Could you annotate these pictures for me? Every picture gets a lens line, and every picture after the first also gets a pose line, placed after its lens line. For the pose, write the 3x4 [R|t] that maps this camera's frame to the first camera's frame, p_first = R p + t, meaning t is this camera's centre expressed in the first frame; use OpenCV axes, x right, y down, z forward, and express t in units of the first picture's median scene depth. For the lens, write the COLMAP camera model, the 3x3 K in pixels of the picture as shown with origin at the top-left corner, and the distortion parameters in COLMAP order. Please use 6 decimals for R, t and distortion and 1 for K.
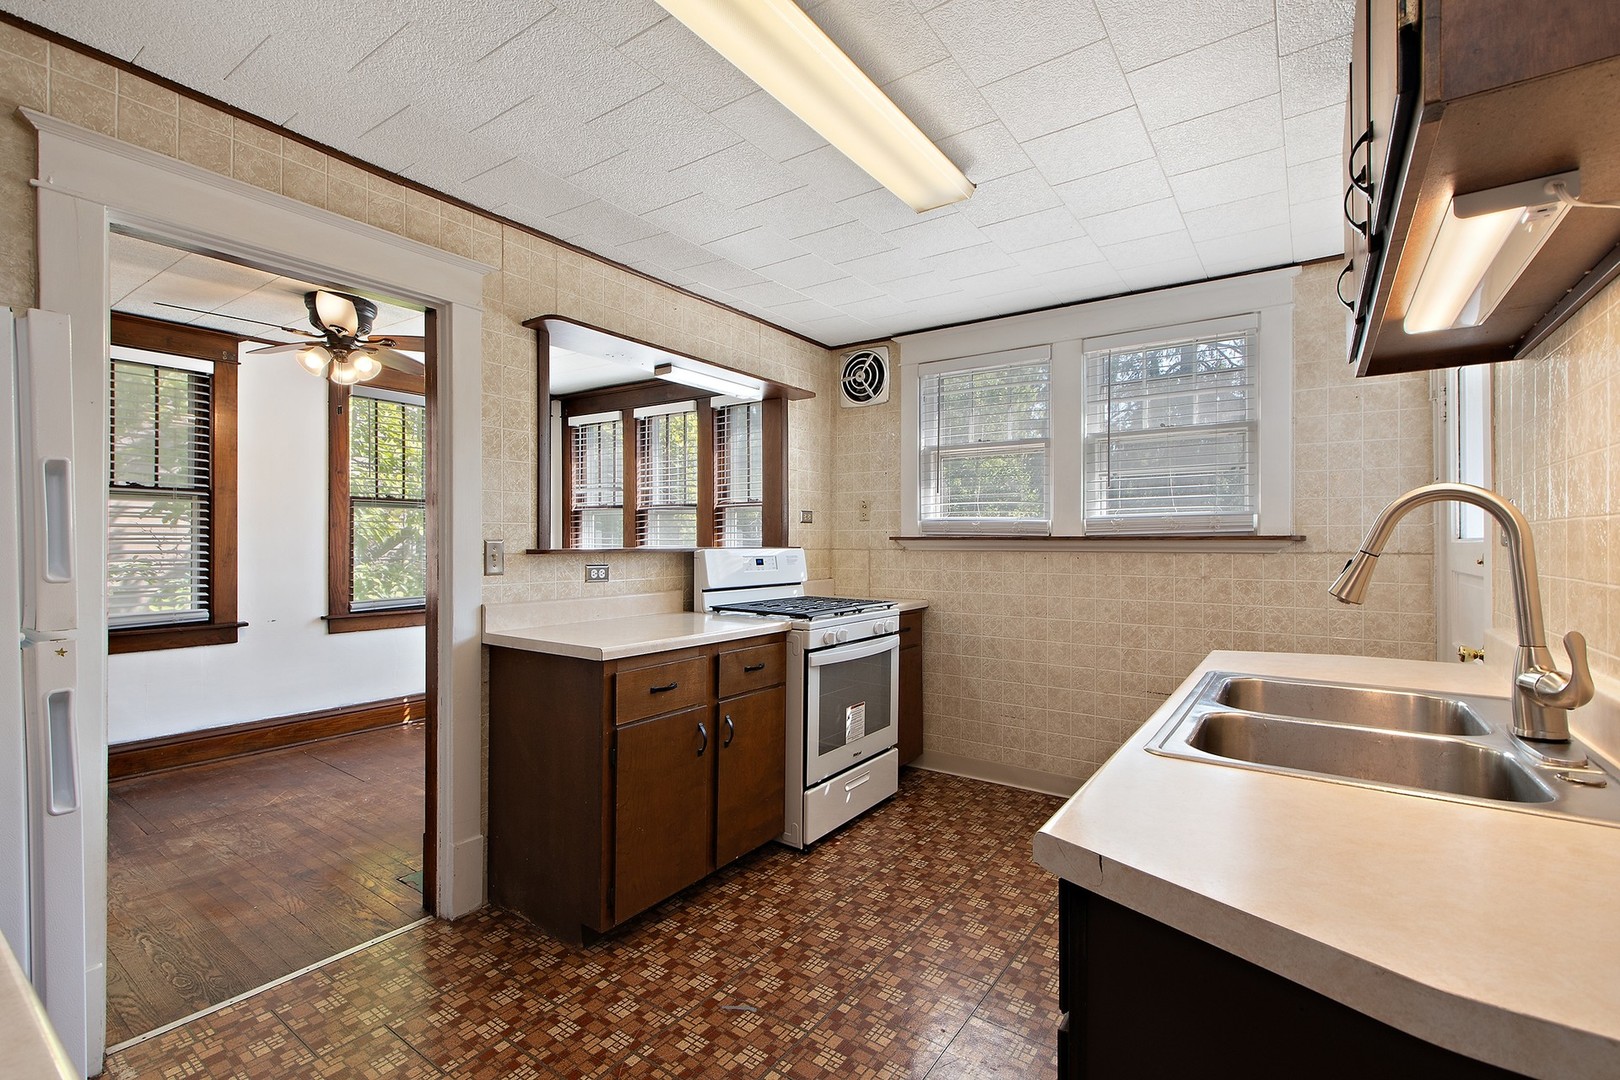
lens RADIAL K [[729.4, 0, 800.5], [0, 729.4, 545.5], [0, 0, 1]] dist [0.002035, -0.002243]
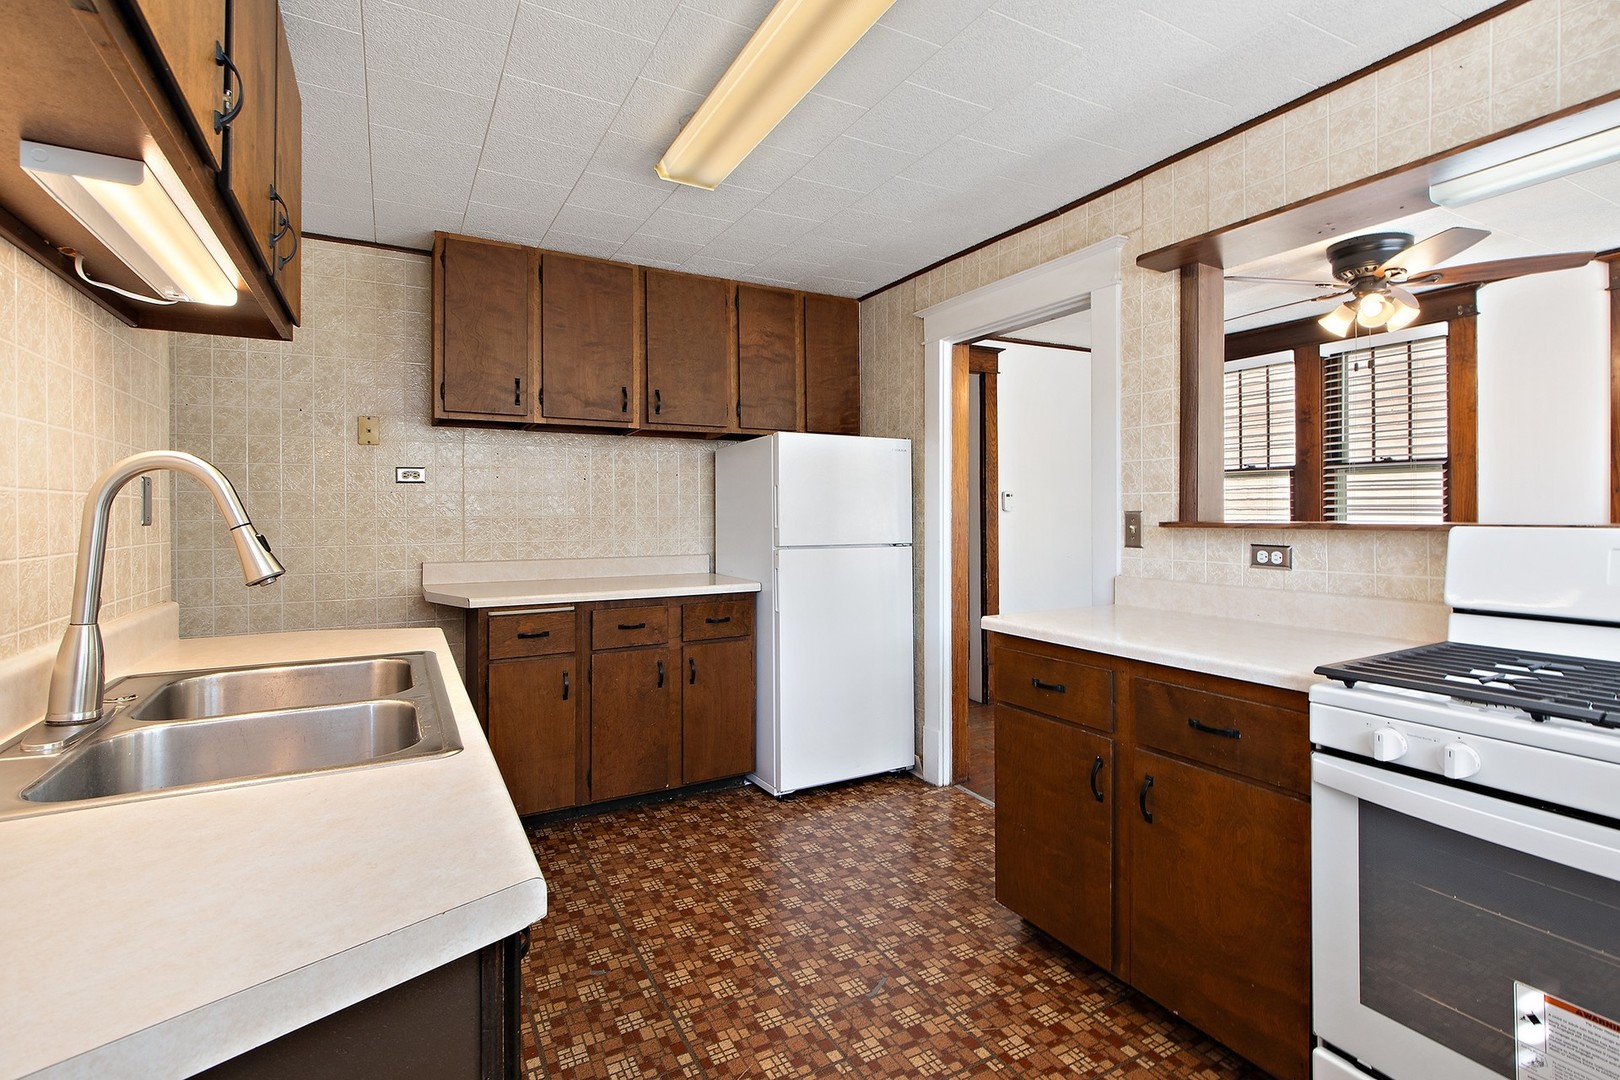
lens RADIAL K [[729.4, 0, 780.8], [0, 729.4, 518.8], [0, 0, 1]] dist [0.002035, -0.002243]
pose [[-0.453257, 0.007233, -0.891350, 0.490100], [-0.005392, 0.999927, 0.010856, -0.003929], [0.891363, 0.009727, -0.453185, 0.764479]]
